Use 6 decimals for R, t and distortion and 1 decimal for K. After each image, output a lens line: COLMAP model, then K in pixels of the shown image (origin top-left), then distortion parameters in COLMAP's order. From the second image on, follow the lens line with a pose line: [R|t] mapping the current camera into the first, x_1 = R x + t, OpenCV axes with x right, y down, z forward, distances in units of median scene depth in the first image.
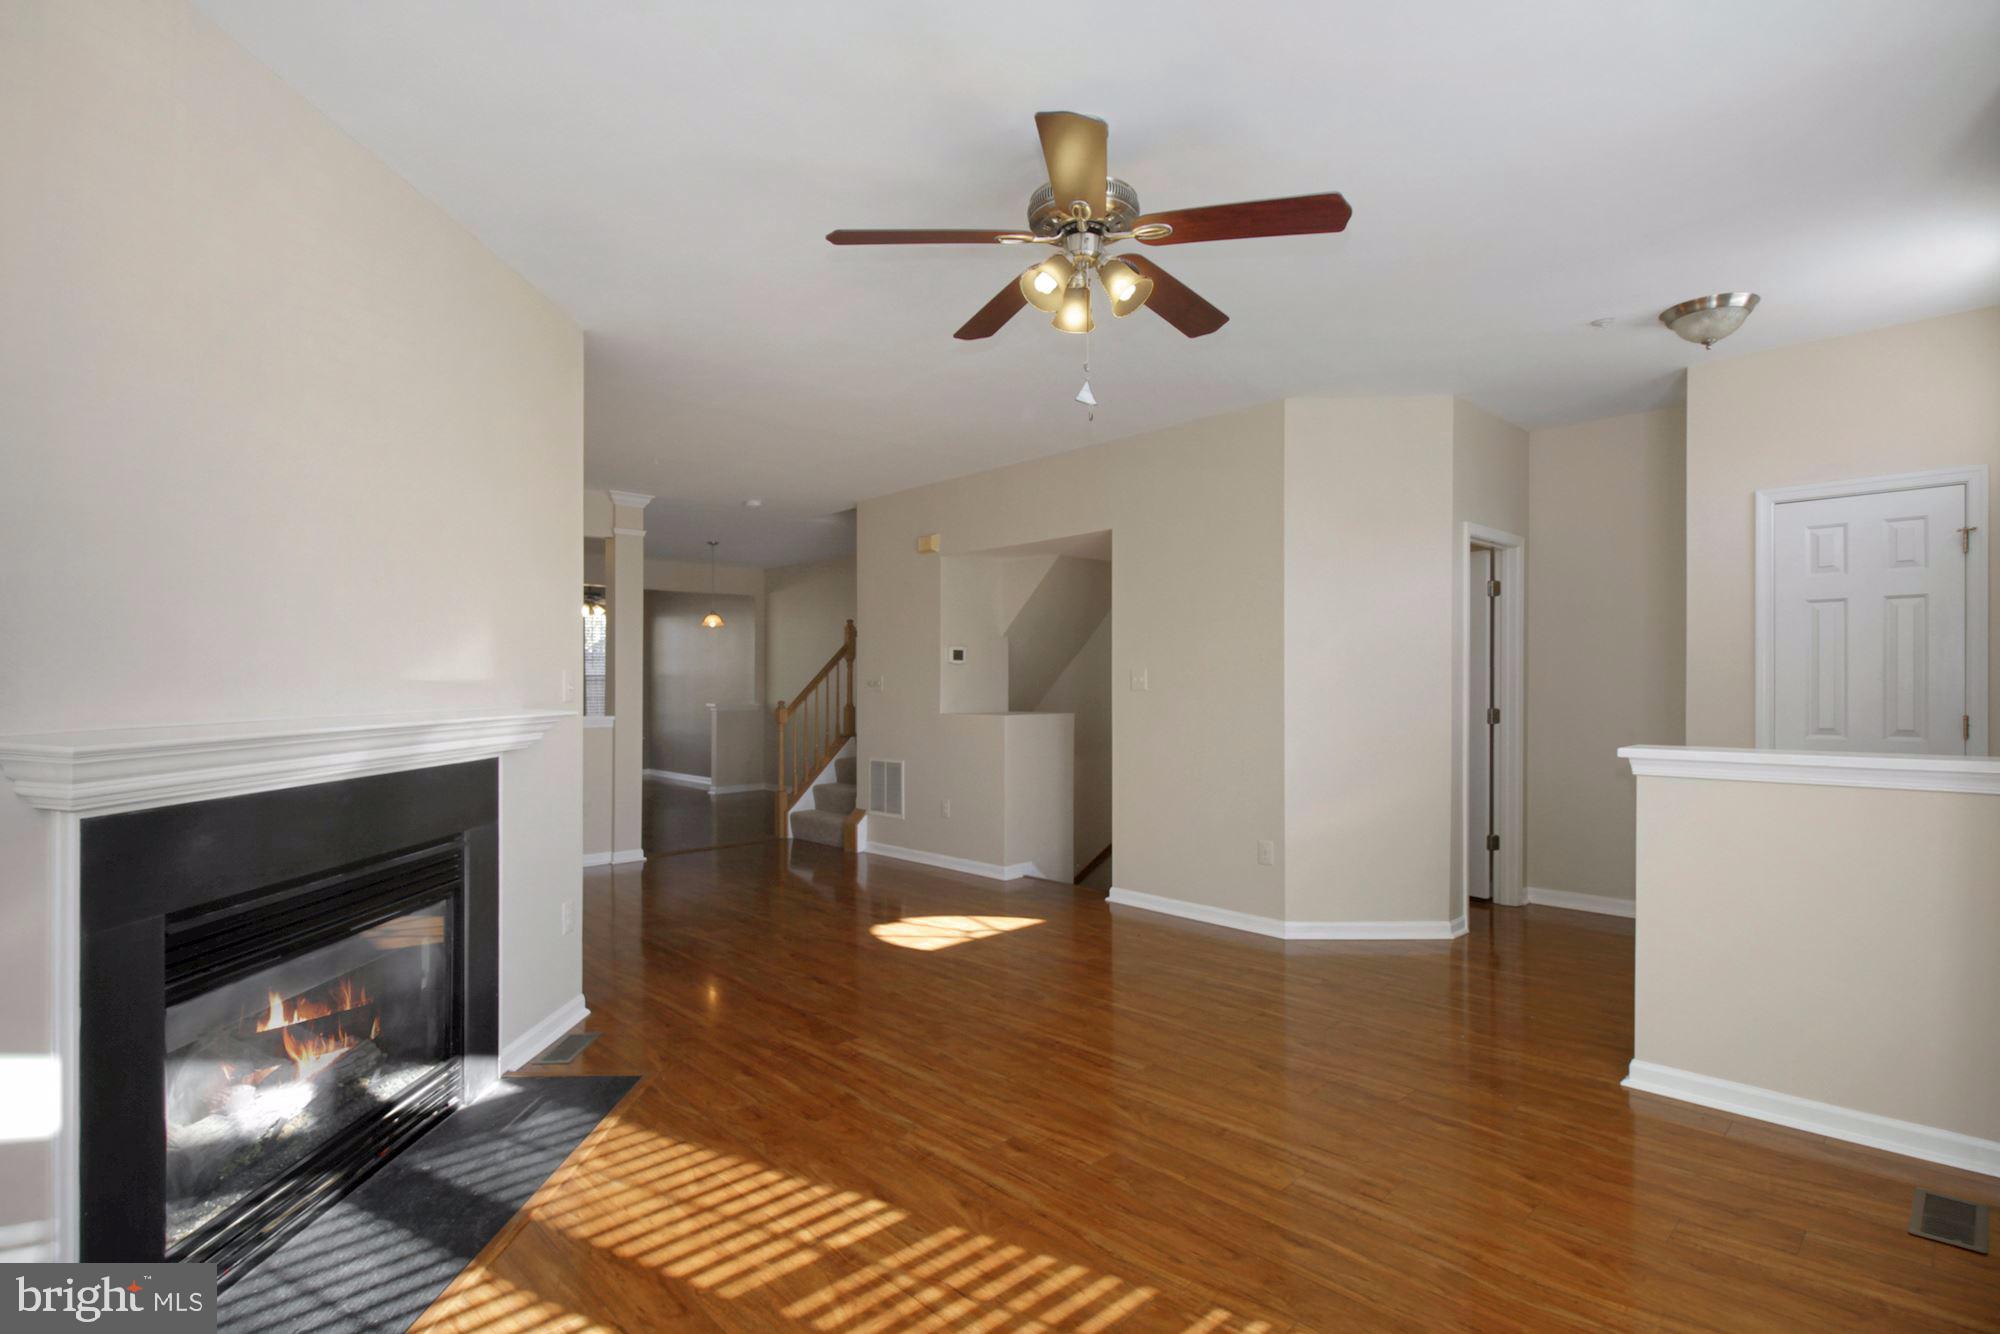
lens RADIAL K [[962.2, 0, 991.0], [0, 962.2, 668.9], [0, 0, 1]] dist [-0.002131, 0.000098]
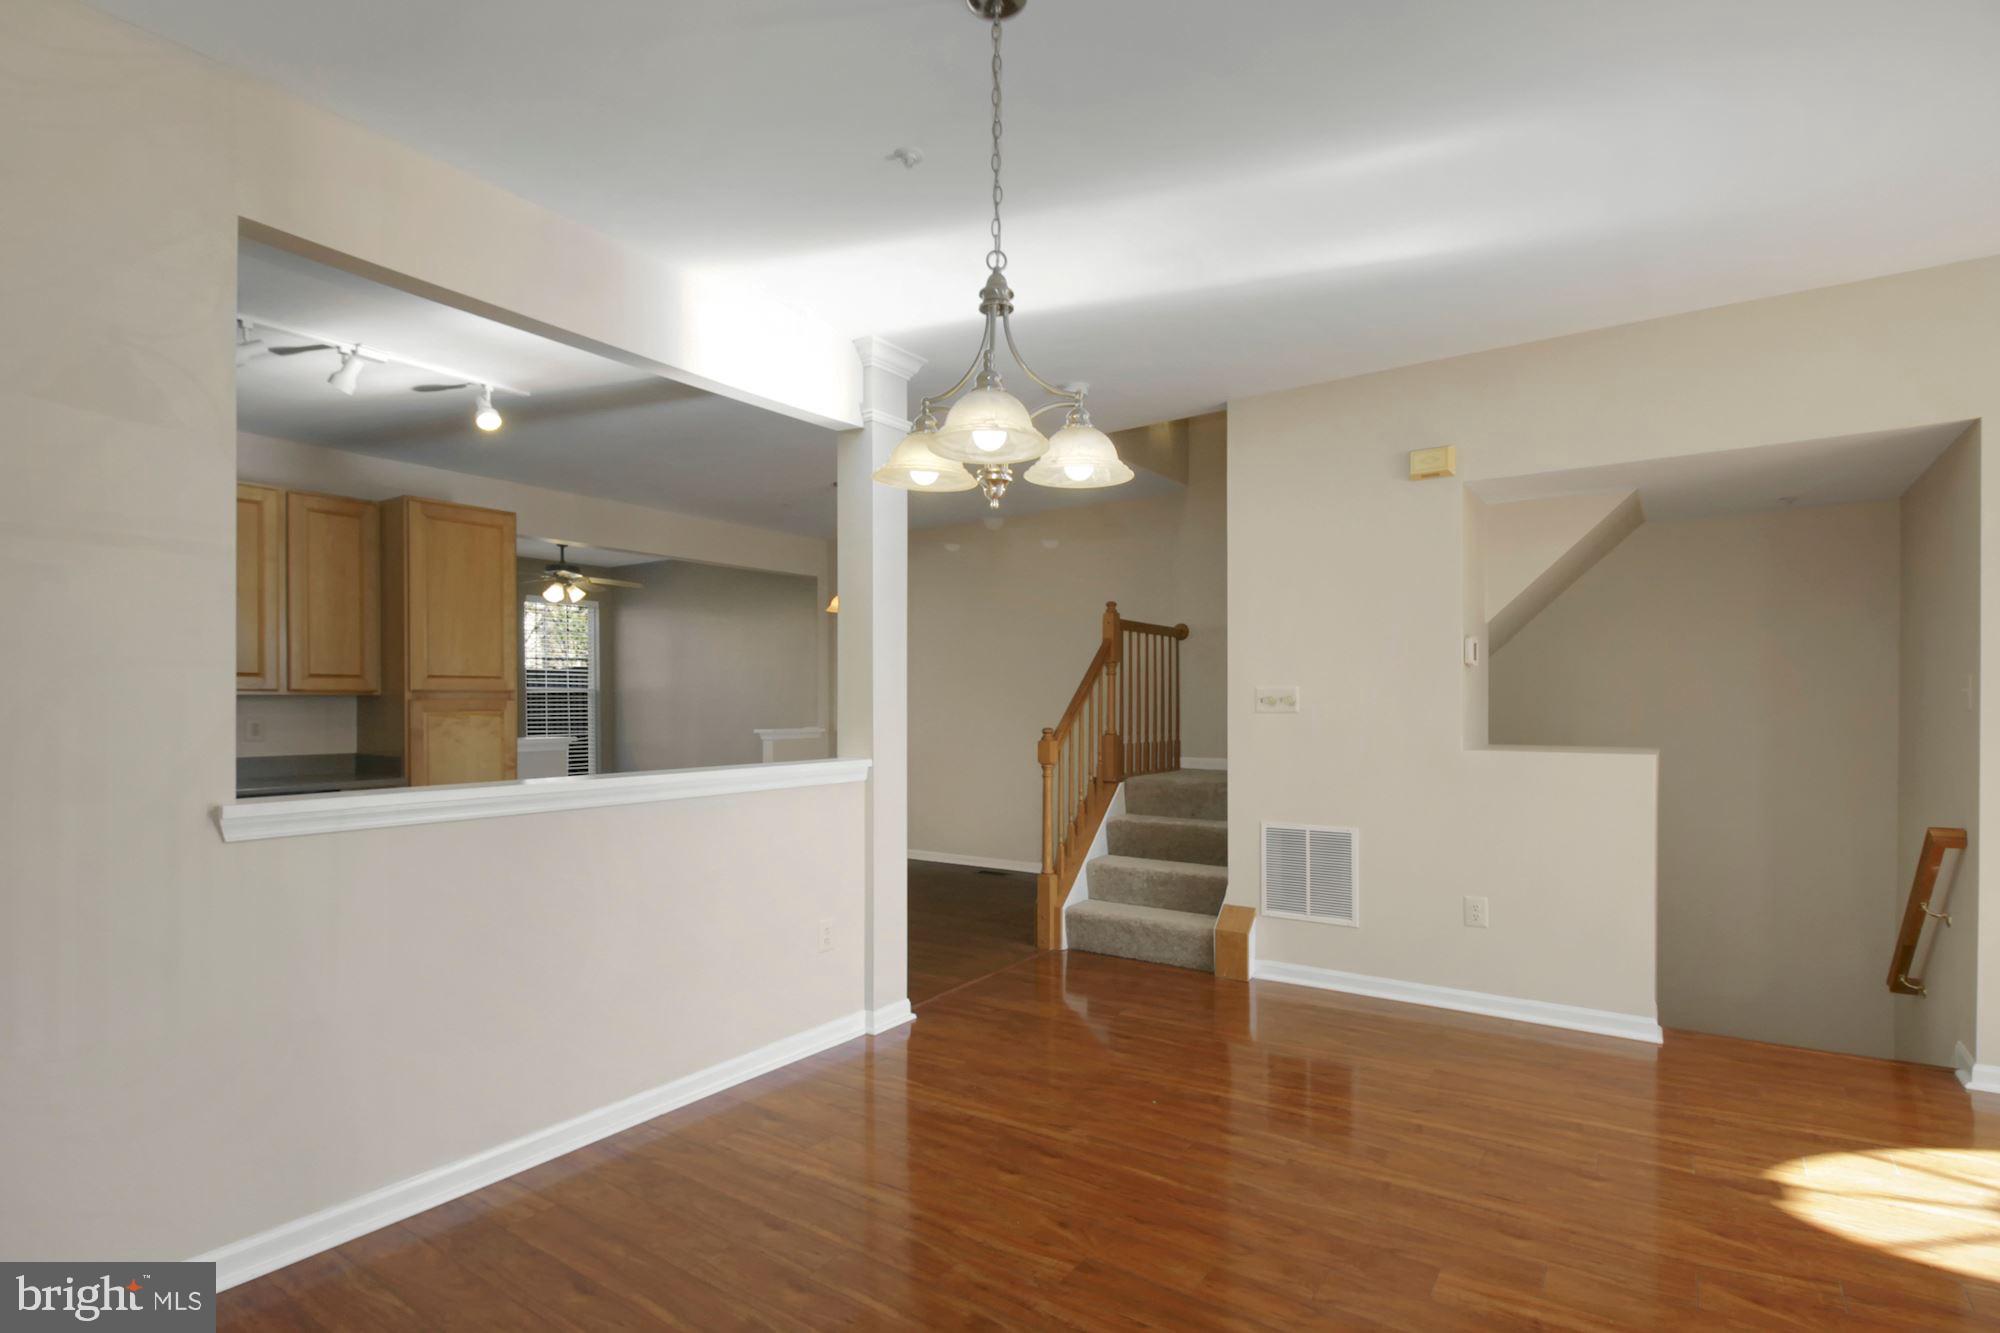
lens RADIAL K [[962.2, 0, 1022.9], [0, 962.2, 710.9], [0, 0, 1]] dist [-0.002131, 0.000098]
pose [[0.980060, -0.001228, 0.198697, -0.387243], [-0.001811, 0.999884, 0.015111, 0.012438], [-0.198692, -0.015170, 0.979945, 0.426749]]
